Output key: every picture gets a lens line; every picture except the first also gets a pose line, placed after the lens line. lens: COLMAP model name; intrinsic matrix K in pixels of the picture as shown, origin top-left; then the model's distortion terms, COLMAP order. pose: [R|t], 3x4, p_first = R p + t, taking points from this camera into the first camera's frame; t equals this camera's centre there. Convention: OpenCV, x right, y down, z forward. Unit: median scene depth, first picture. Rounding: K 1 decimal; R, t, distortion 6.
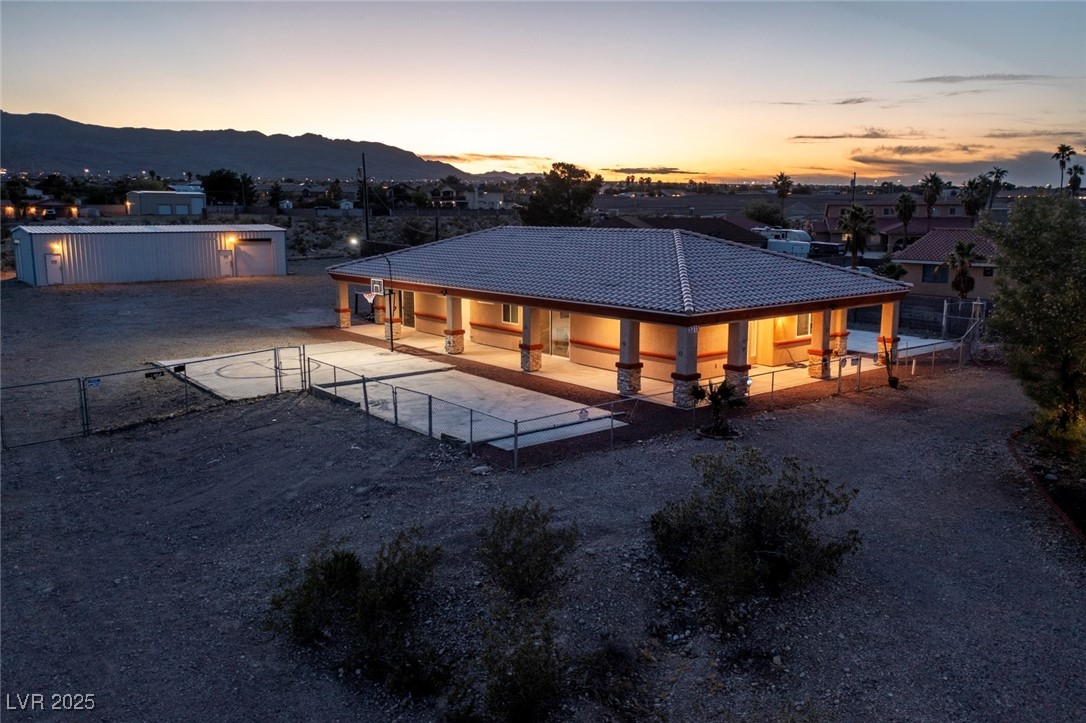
lens RADIAL K [[852.8, 0, 539.5], [0, 852.8, 358.5], [0, 0, 1]] dist [-0.010233, 0.002020]
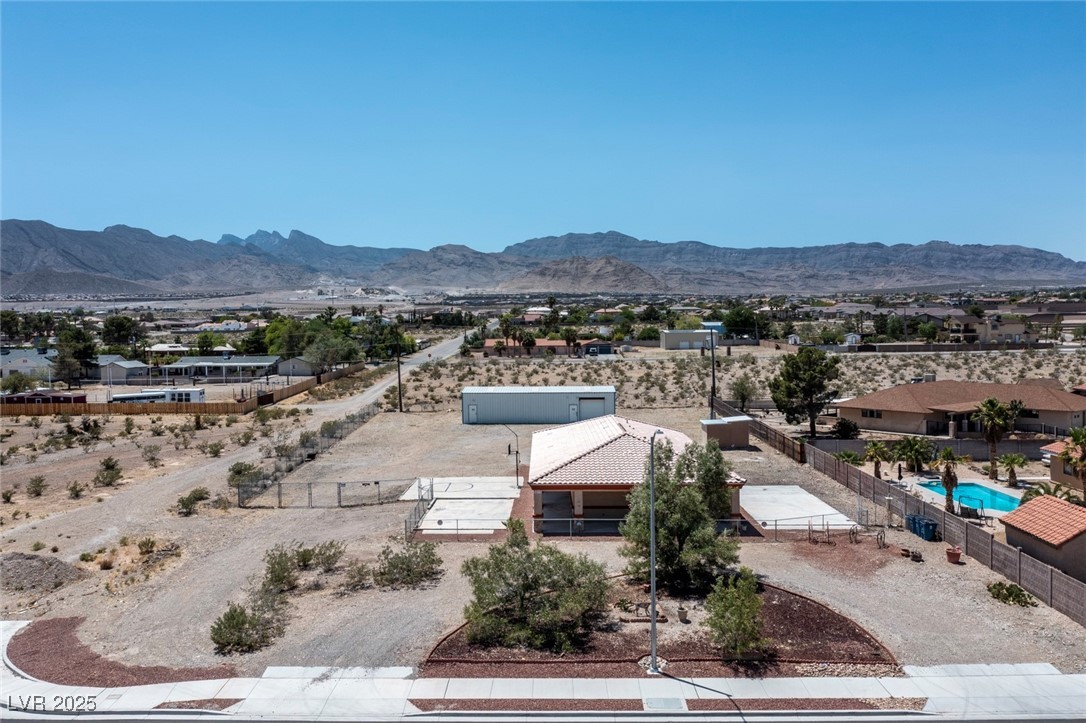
lens RADIAL K [[855.1, 0, 516.8], [0, 855.1, 333.1], [0, 0, 1]] dist [-0.014389, -0.000459]
pose [[0.754749, -0.005132, -0.655994, 1.313985], [-0.098474, 0.987753, -0.121025, -0.139190], [0.648581, 0.155942, 0.745000, -0.525592]]
